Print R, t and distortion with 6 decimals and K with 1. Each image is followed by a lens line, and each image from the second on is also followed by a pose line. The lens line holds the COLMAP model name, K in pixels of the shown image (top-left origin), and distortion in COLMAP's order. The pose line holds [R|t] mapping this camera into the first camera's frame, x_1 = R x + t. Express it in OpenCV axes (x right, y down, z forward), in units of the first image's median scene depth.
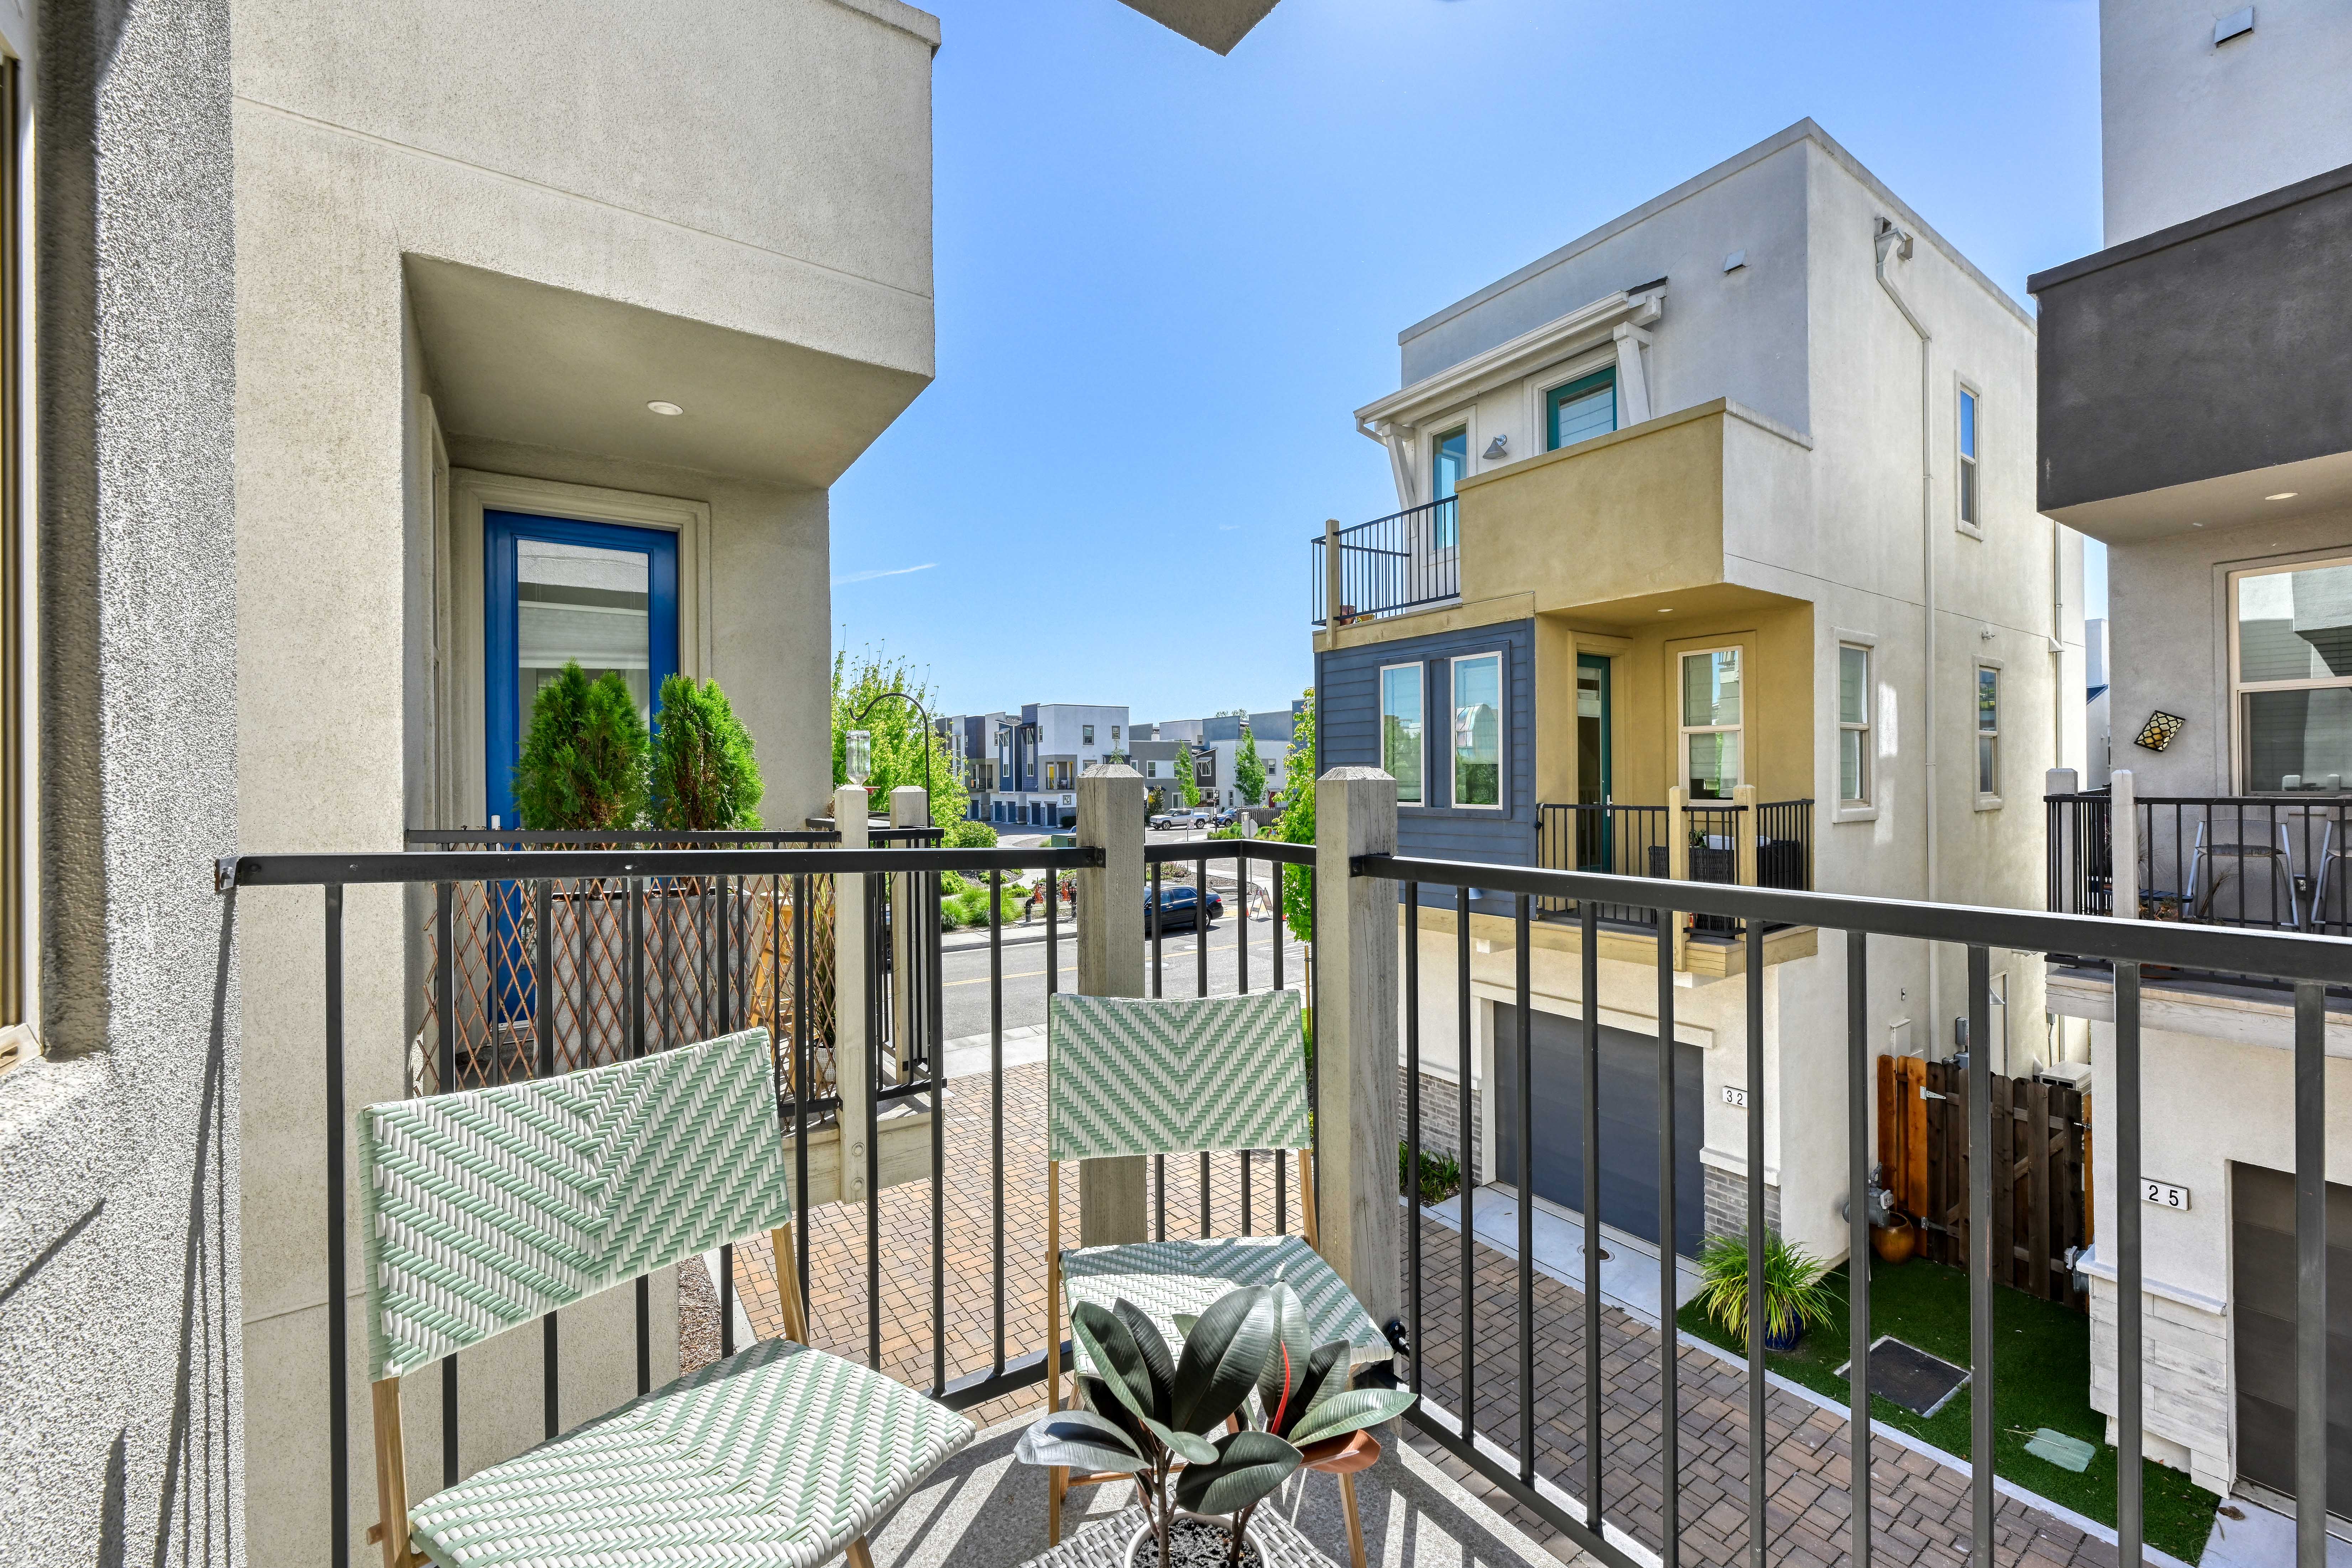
lens RADIAL K [[929.2, 0, 1187.2], [0, 929.2, 775.1], [0, 0, 1]] dist [-0.000850, -0.000118]
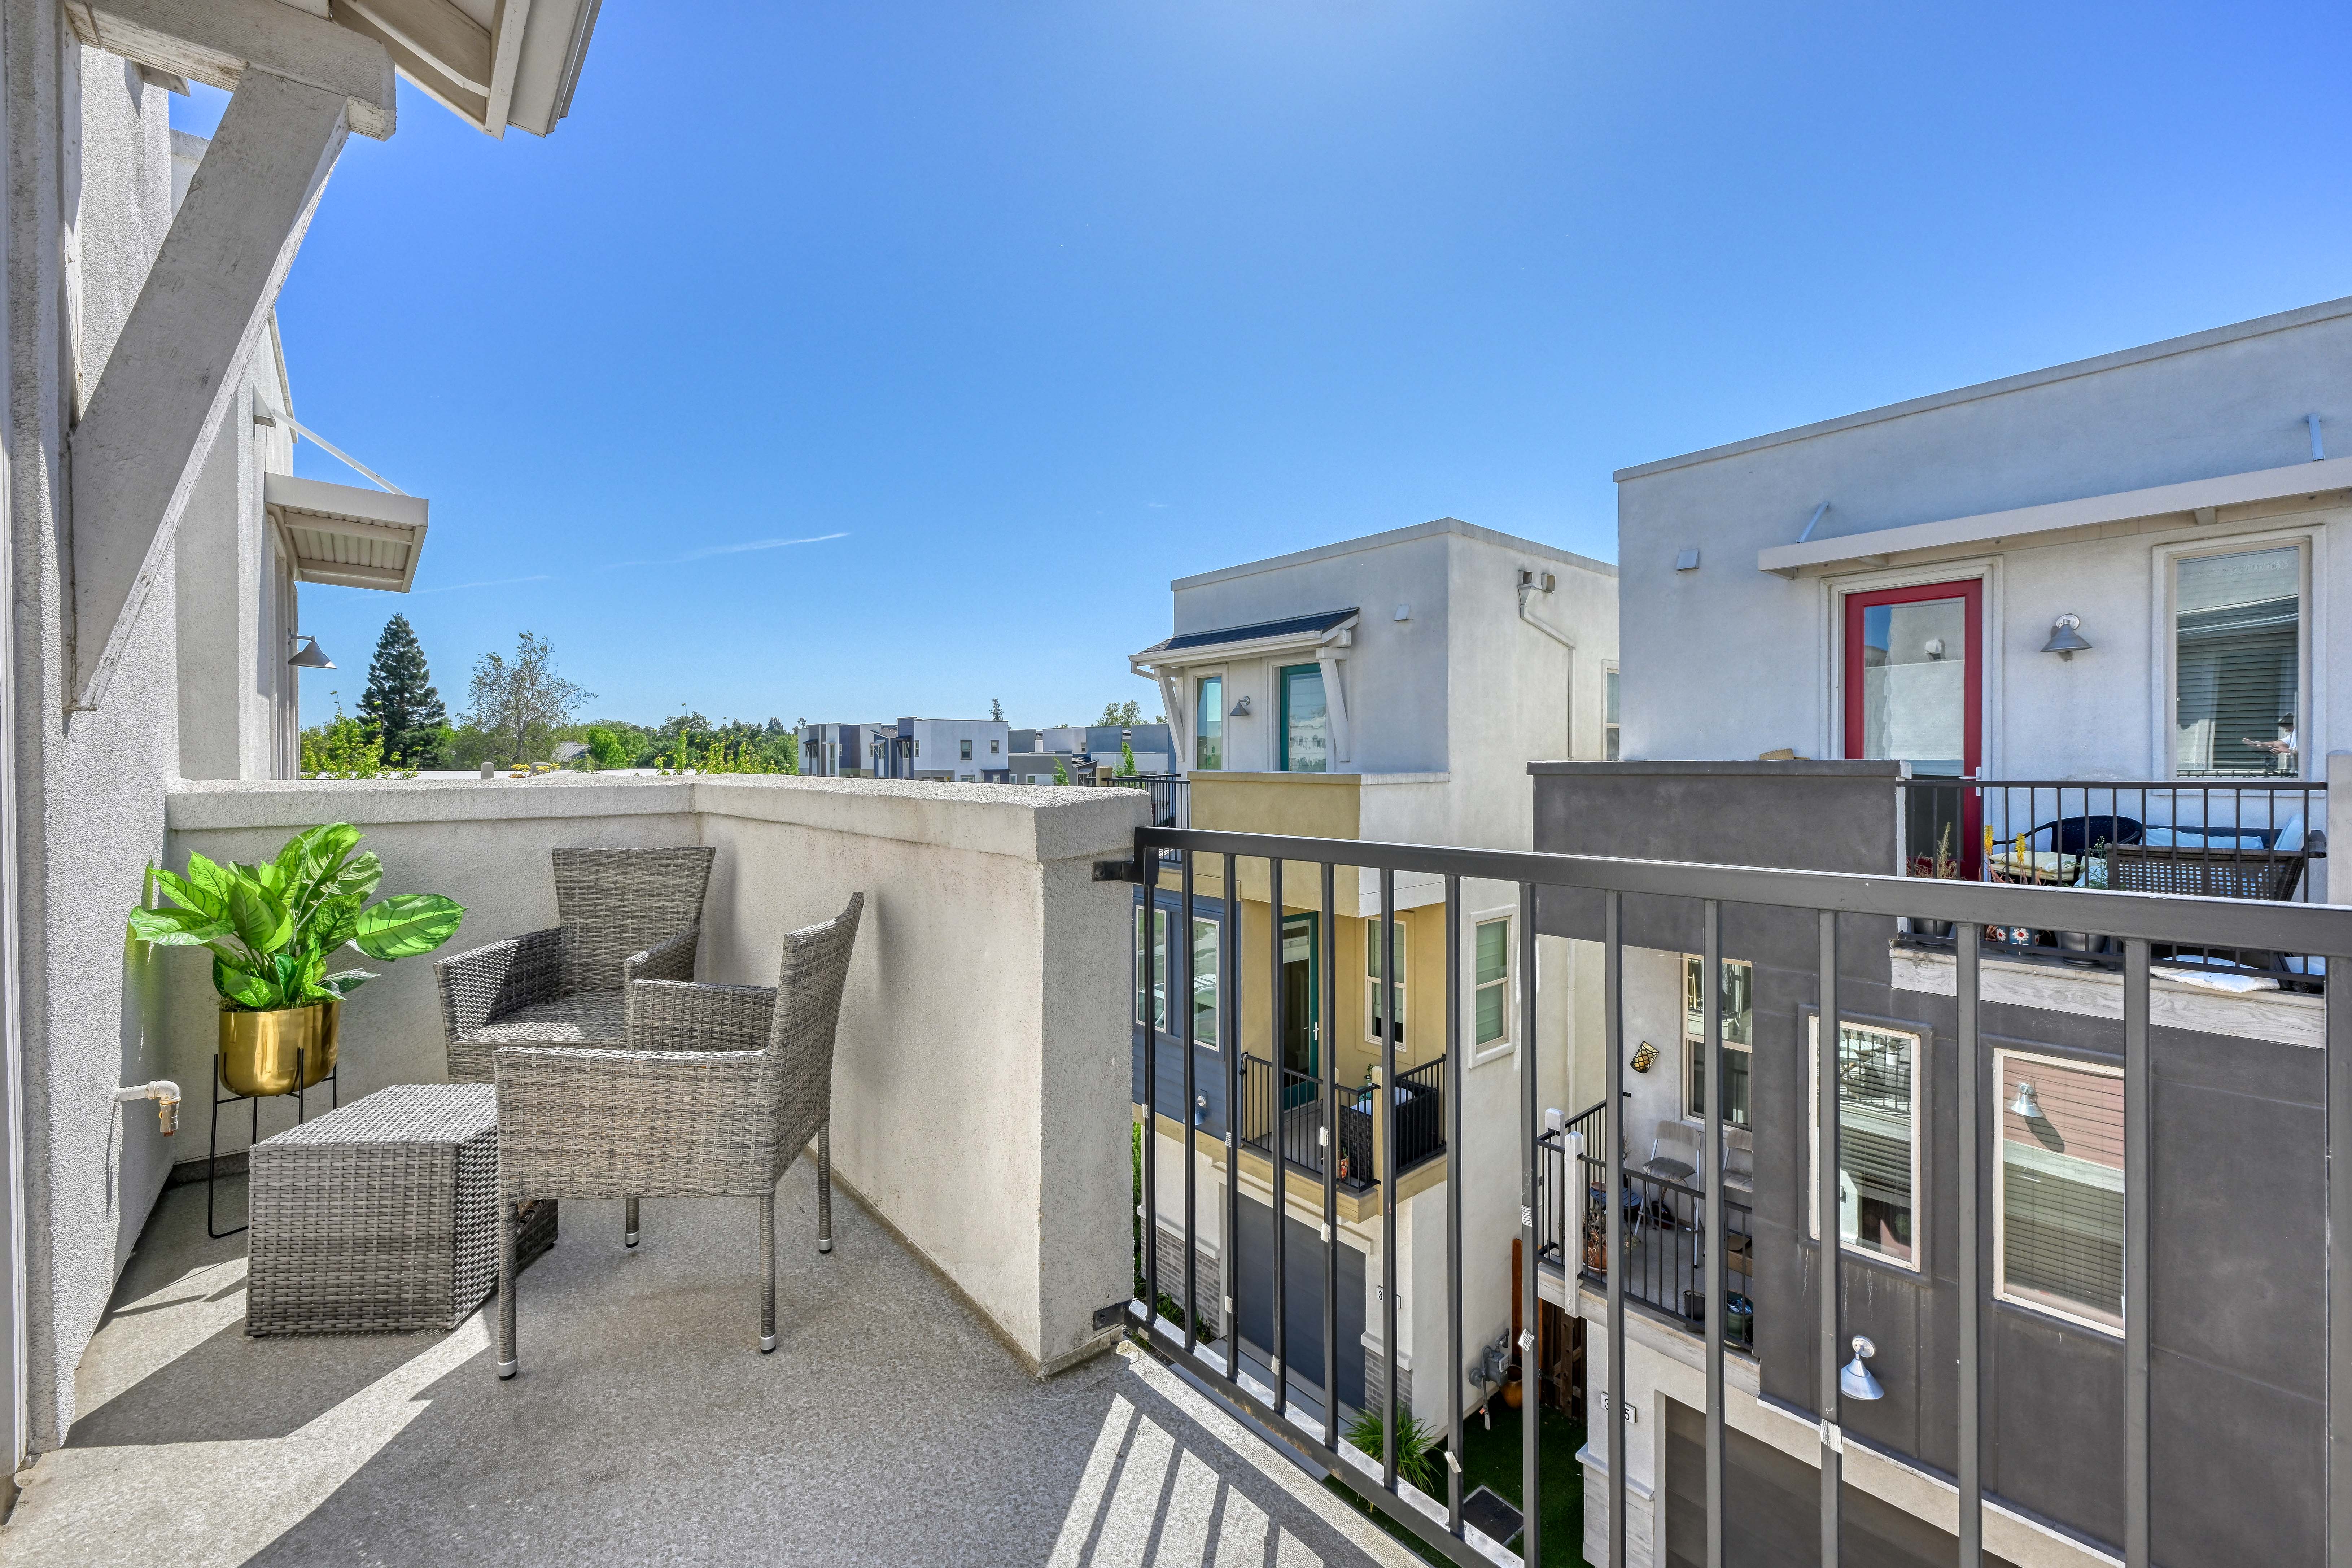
lens RADIAL K [[929.2, 0, 1168.5], [0, 929.2, 784.3], [0, 0, 1]] dist [-0.000850, -0.000118]
pose [[0.994717, 0.006188, 0.102464, 0.145692], [-0.007045, 0.999943, 0.008002, -0.316842], [-0.102409, -0.008681, 0.994705, -0.196709]]
